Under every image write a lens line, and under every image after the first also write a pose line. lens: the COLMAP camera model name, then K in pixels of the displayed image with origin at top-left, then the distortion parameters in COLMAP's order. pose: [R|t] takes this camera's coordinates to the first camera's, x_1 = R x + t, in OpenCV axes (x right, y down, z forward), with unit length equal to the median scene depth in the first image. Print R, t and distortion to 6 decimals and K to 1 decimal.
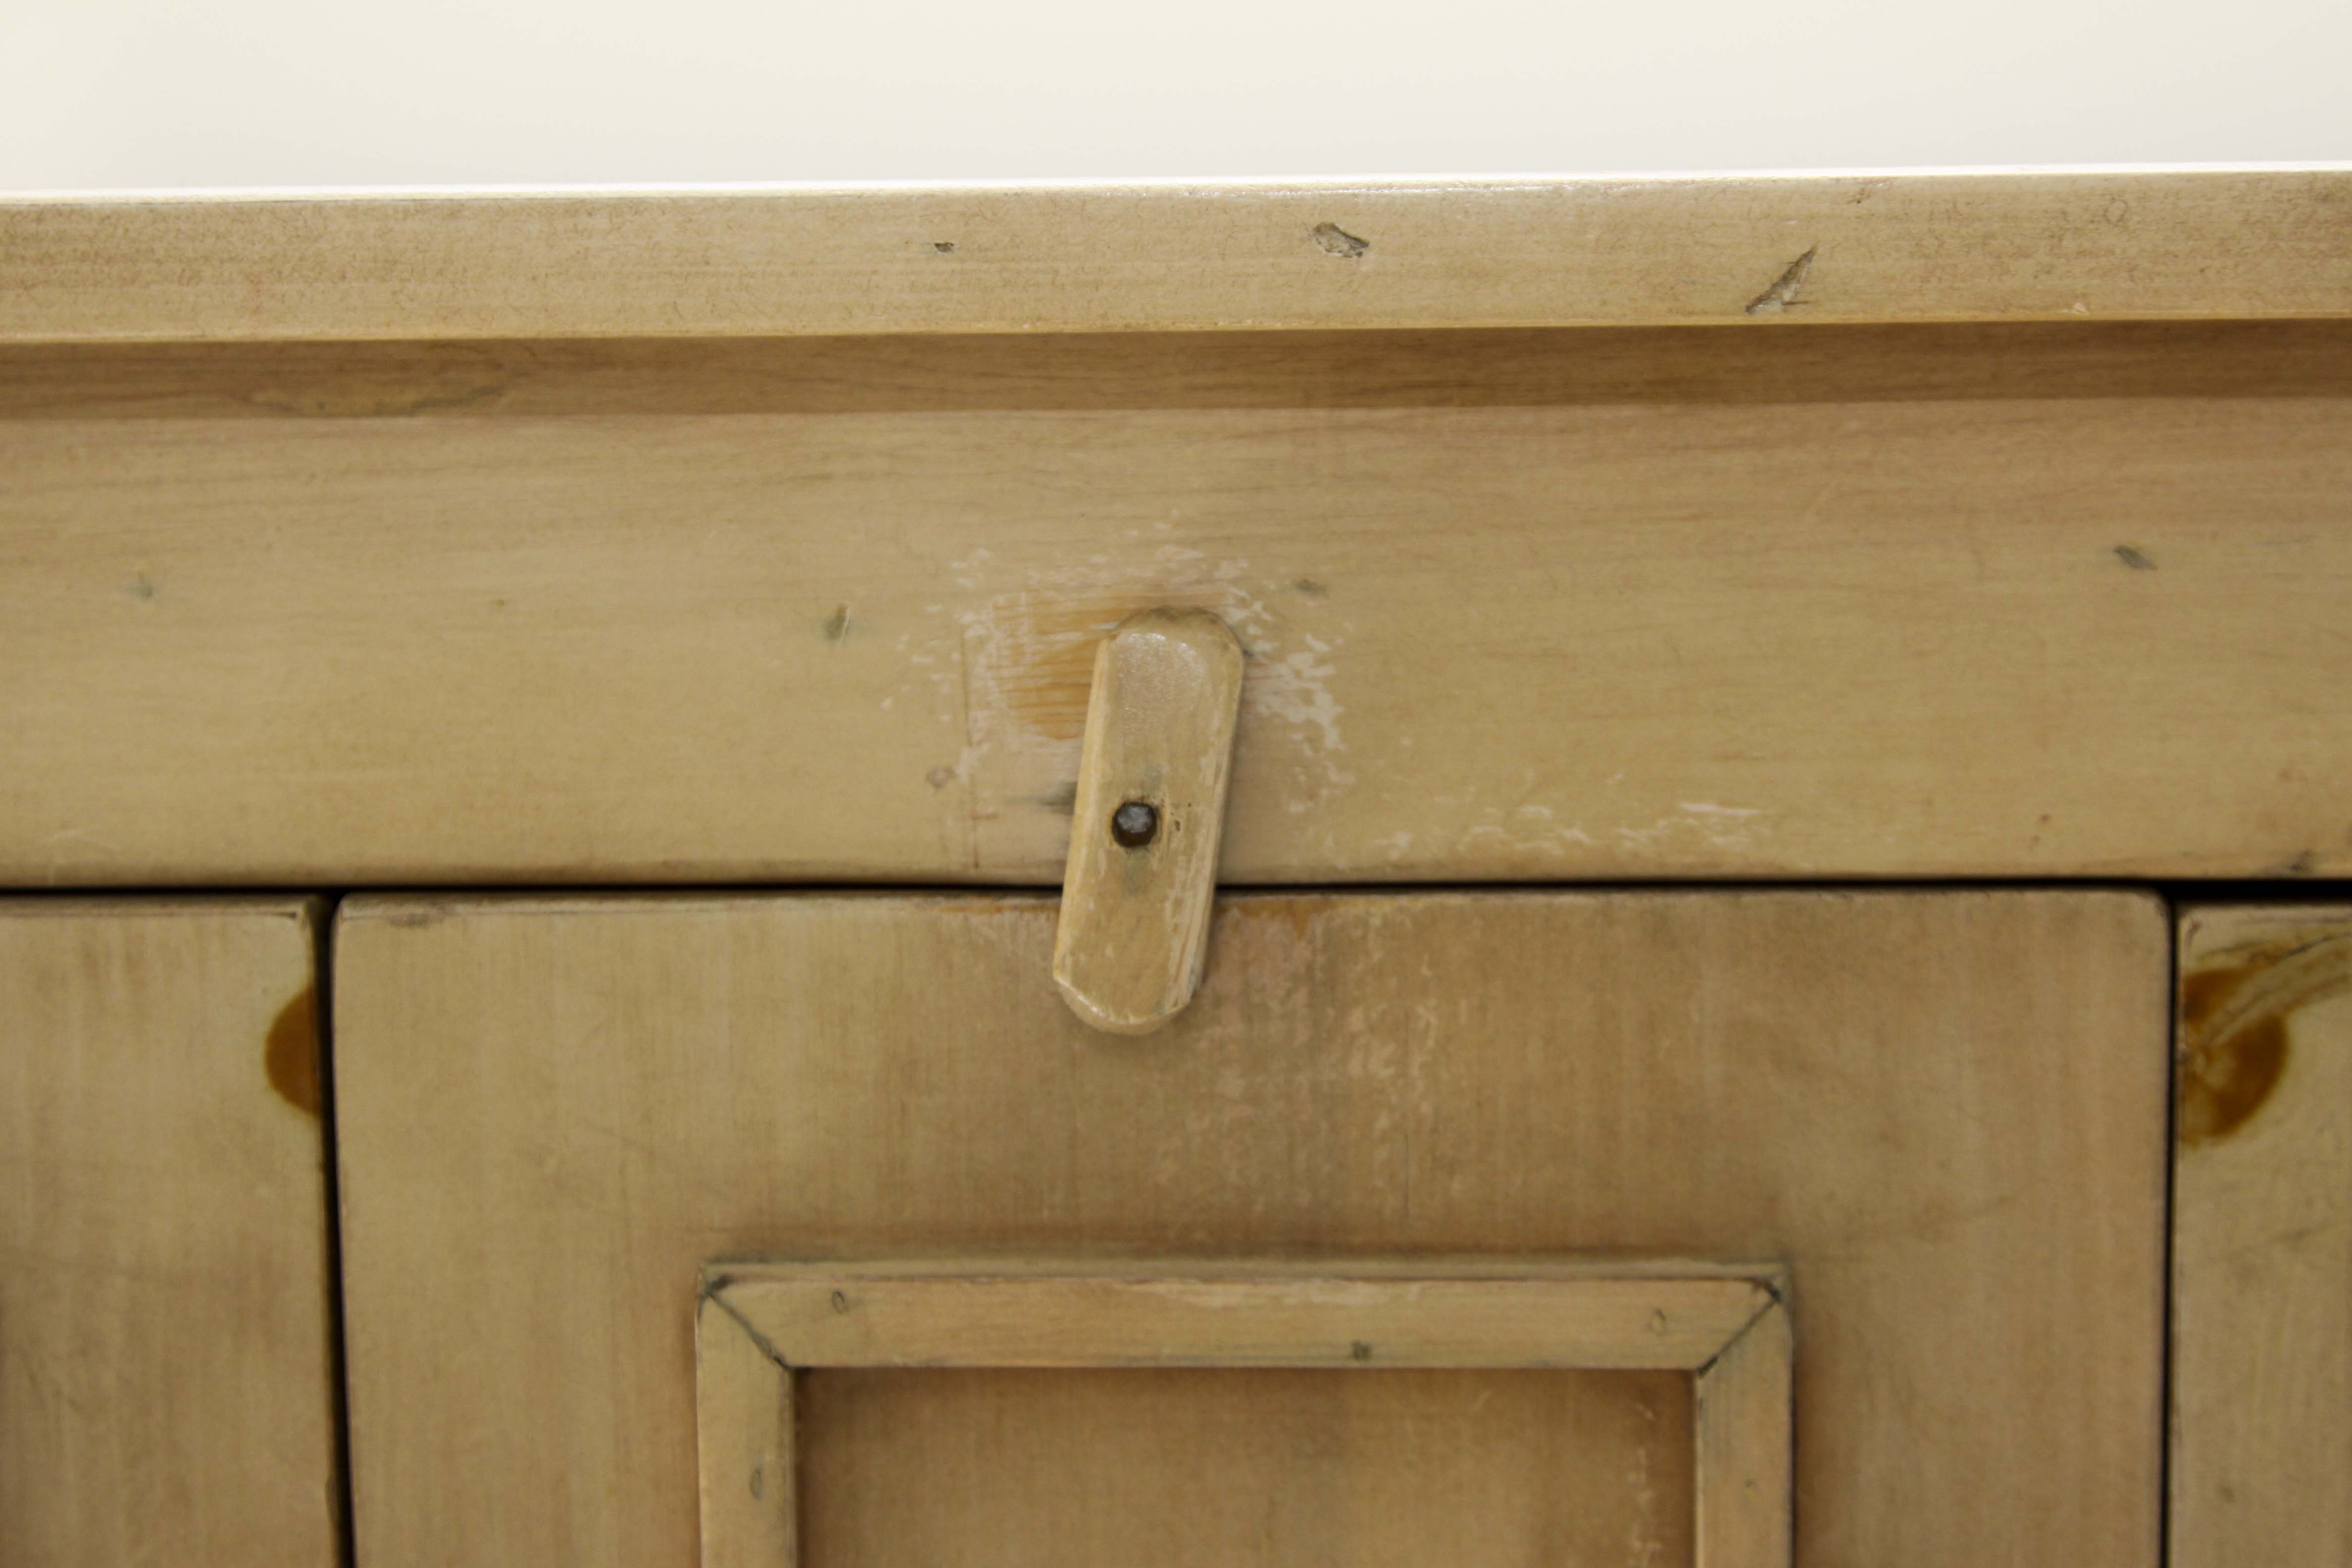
lens RADIAL K [[4361.2, 0, 1172.2], [0, 4361.2, 791.7], [0, 0, 1]] dist [0.016751, 0.000000]
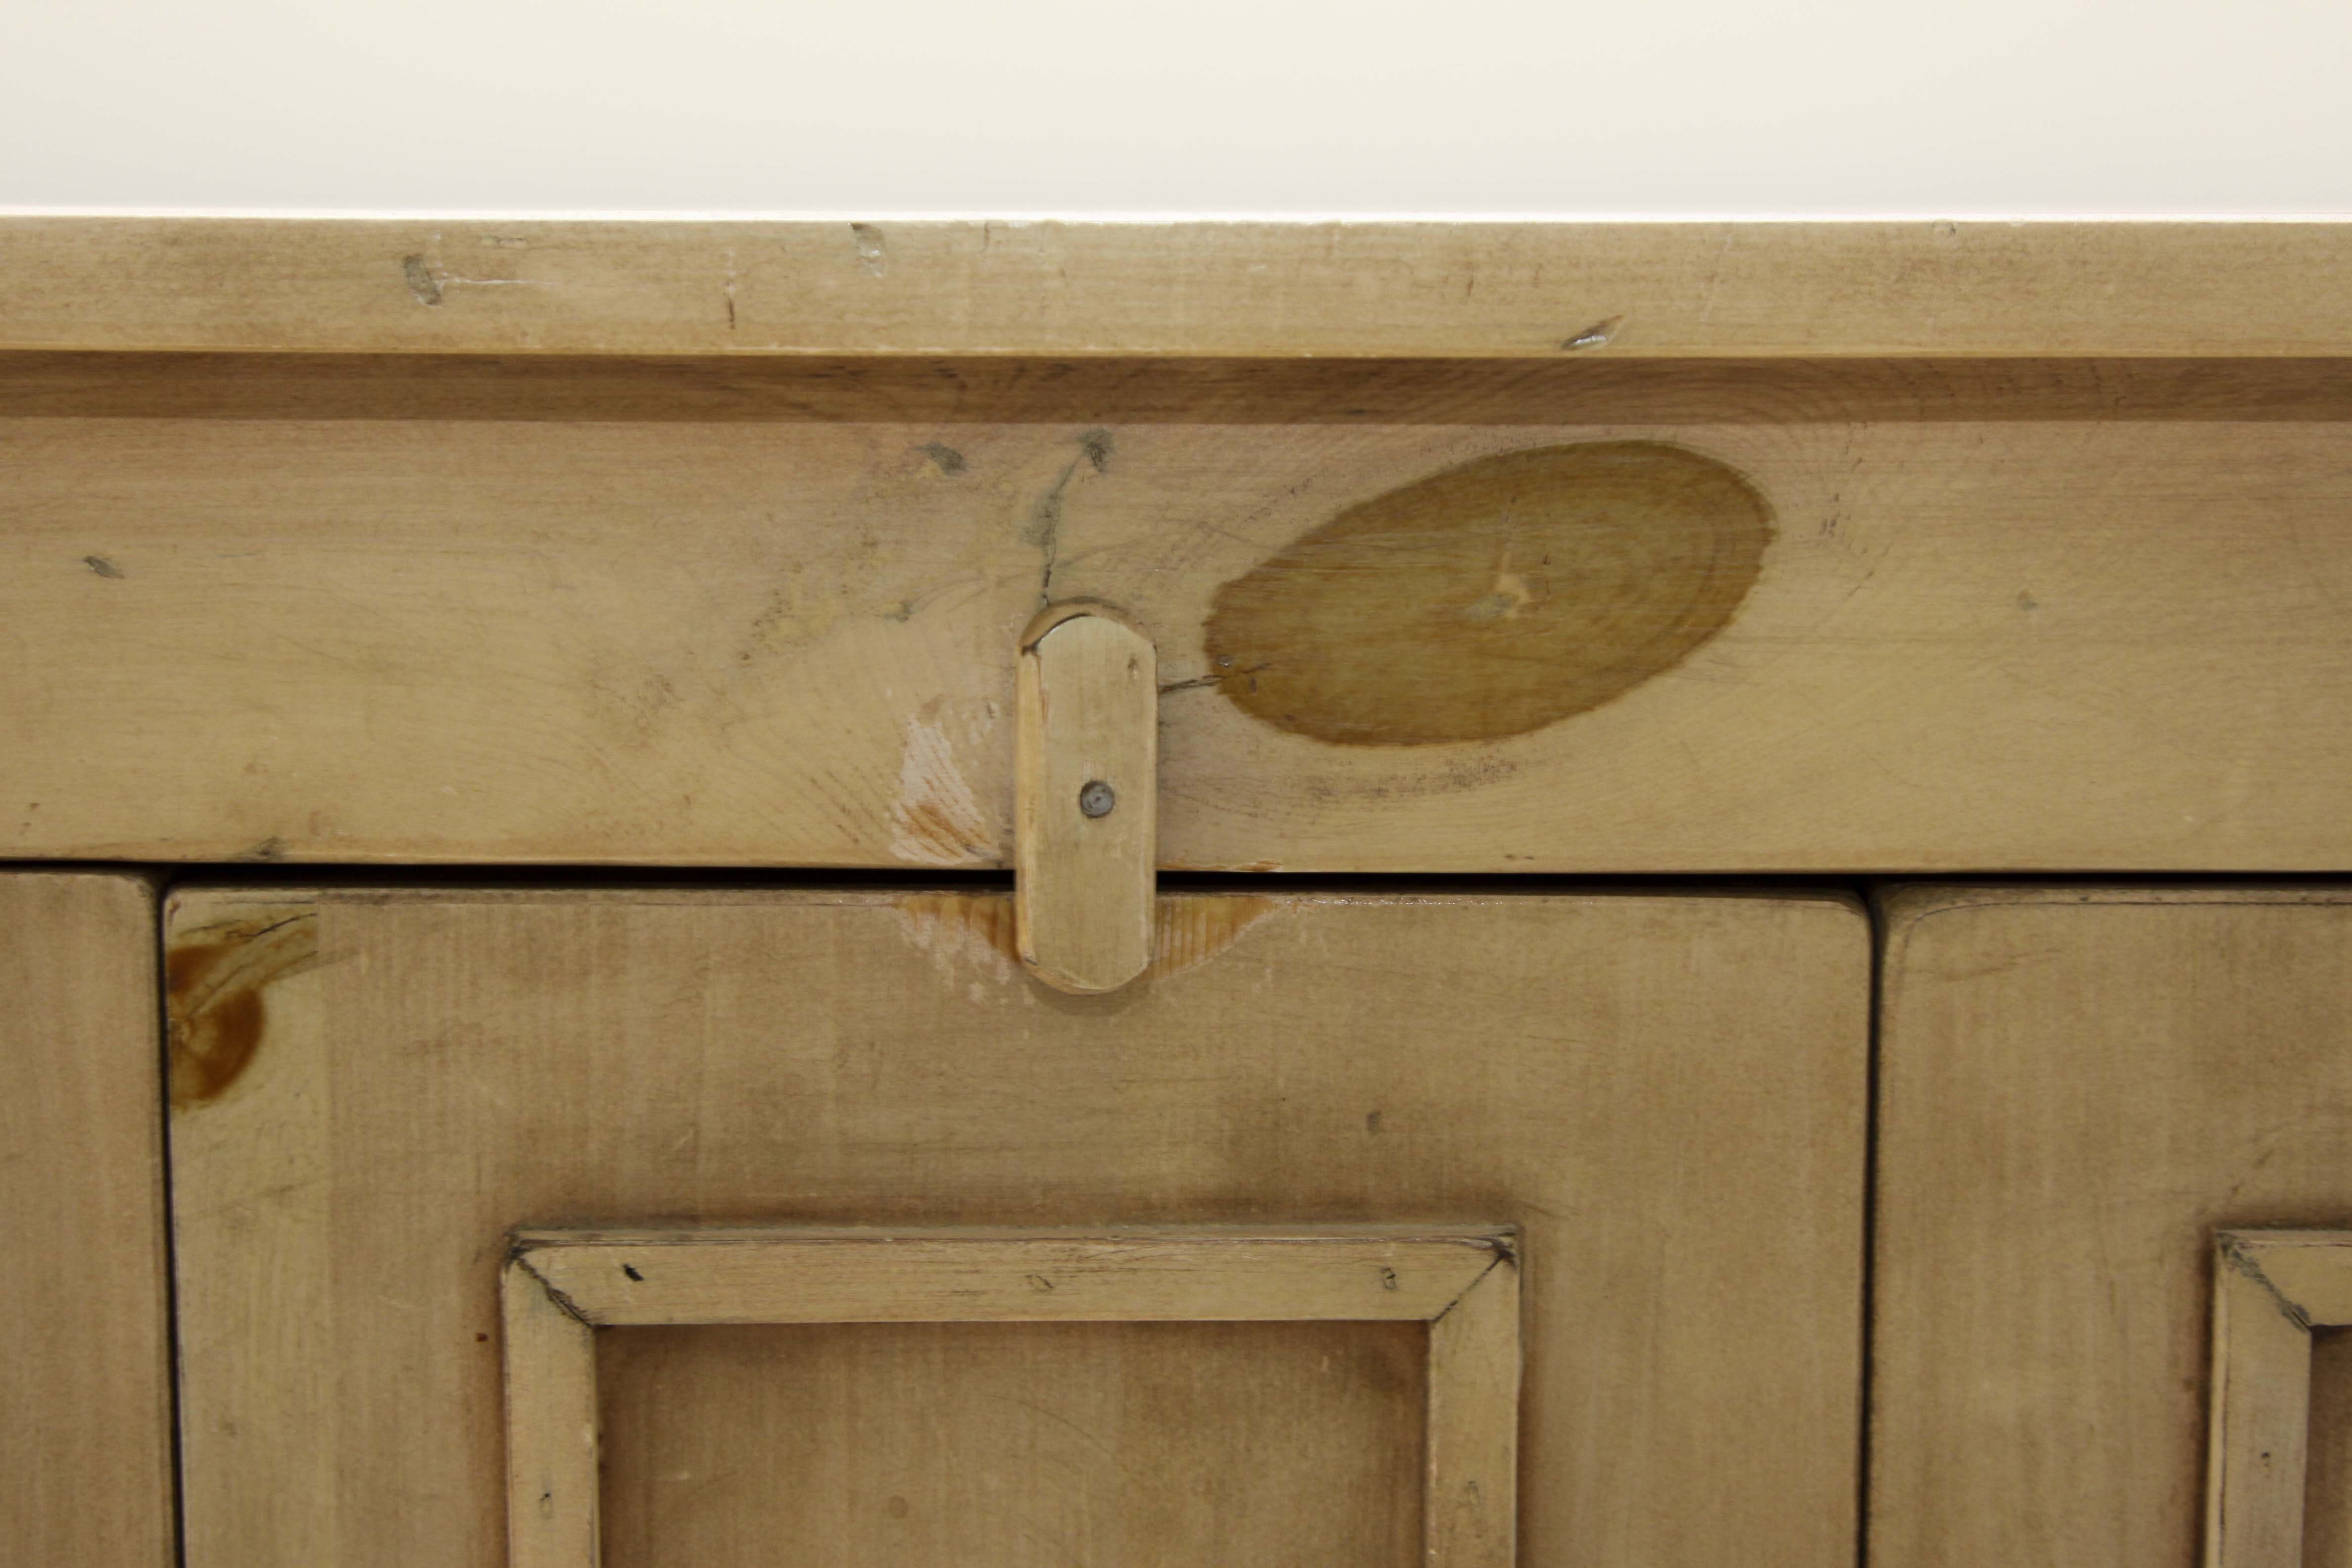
lens RADIAL K [[4361.2, 0, 1189.8], [0, 4361.2, 800.3], [0, 0, 1]] dist [0.016751, 0.000000]
pose [[0.998977, 0.009221, 0.044261, 0.434543], [-0.009644, 0.999910, 0.009359, -0.008115], [-0.044171, -0.009777, 0.998976, -0.096178]]
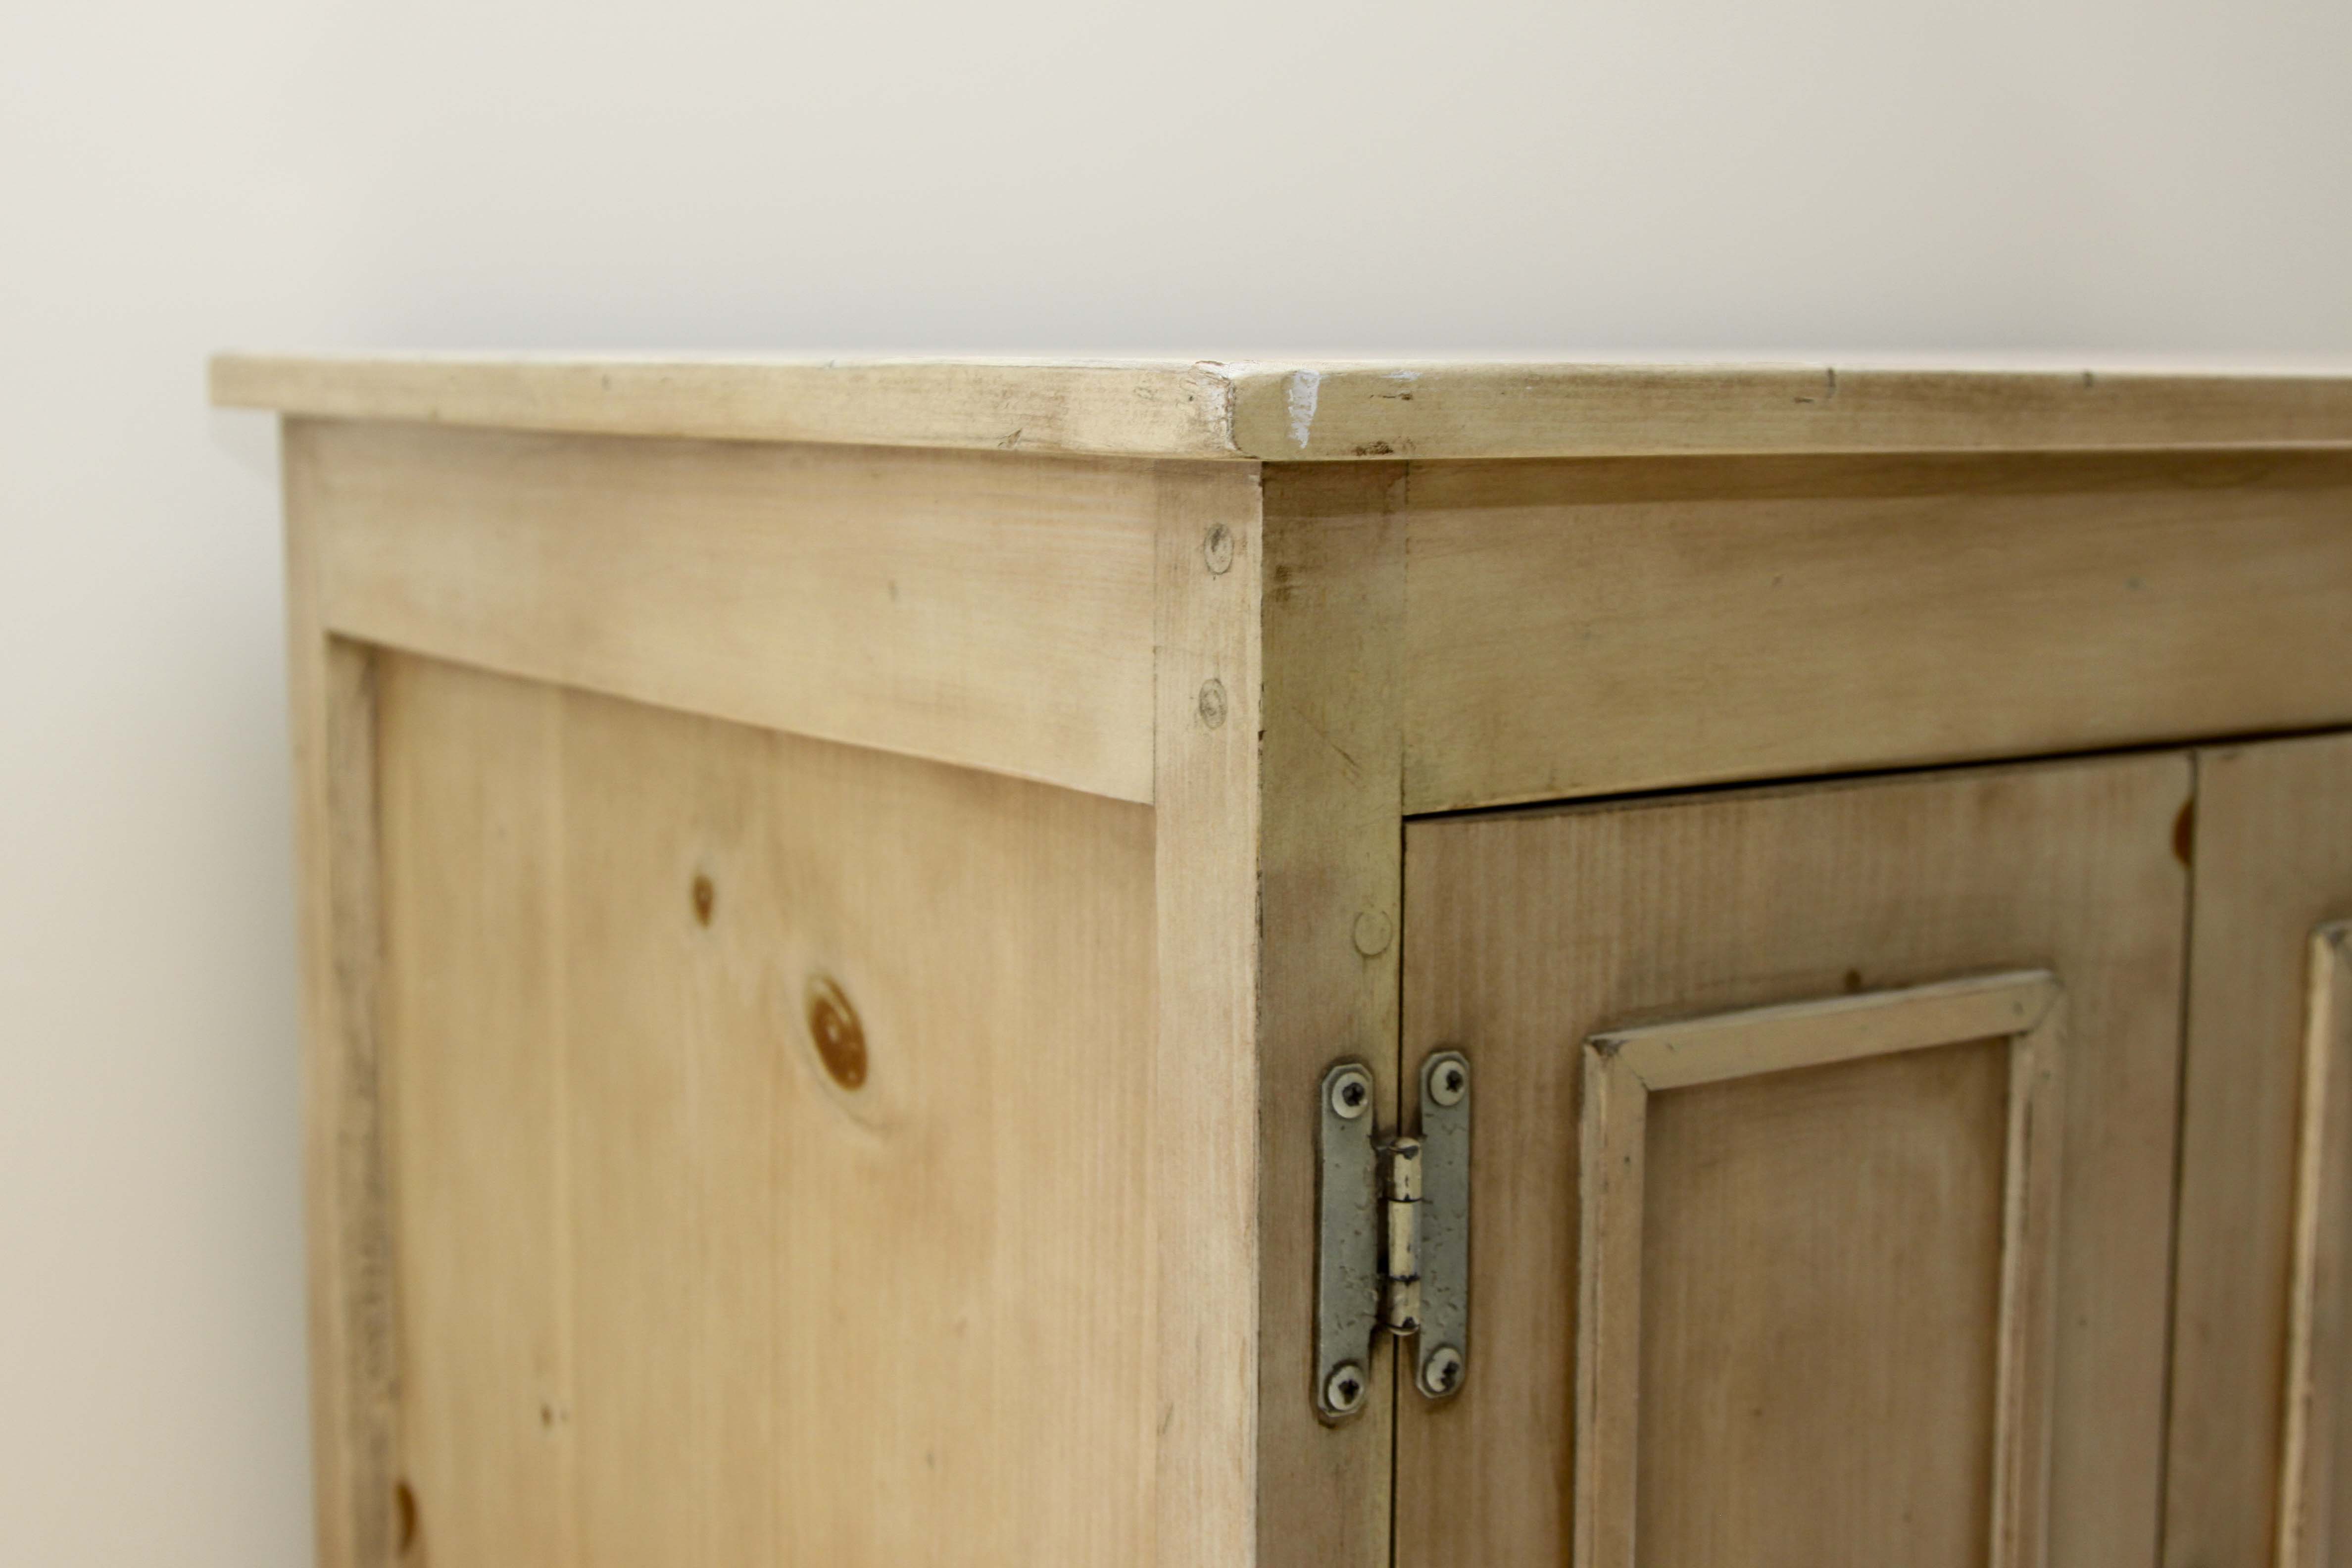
lens RADIAL K [[3242.0, 0, 1170.4], [0, 3242.0, 703.3], [0, 0, 1]] dist [-0.041720, 0.000000]
pose [[0.791672, -0.042660, 0.609455, -1.392189], [0.065893, 0.997702, -0.015758, -0.002013], [-0.607382, 0.052633, 0.792664, 0.172827]]
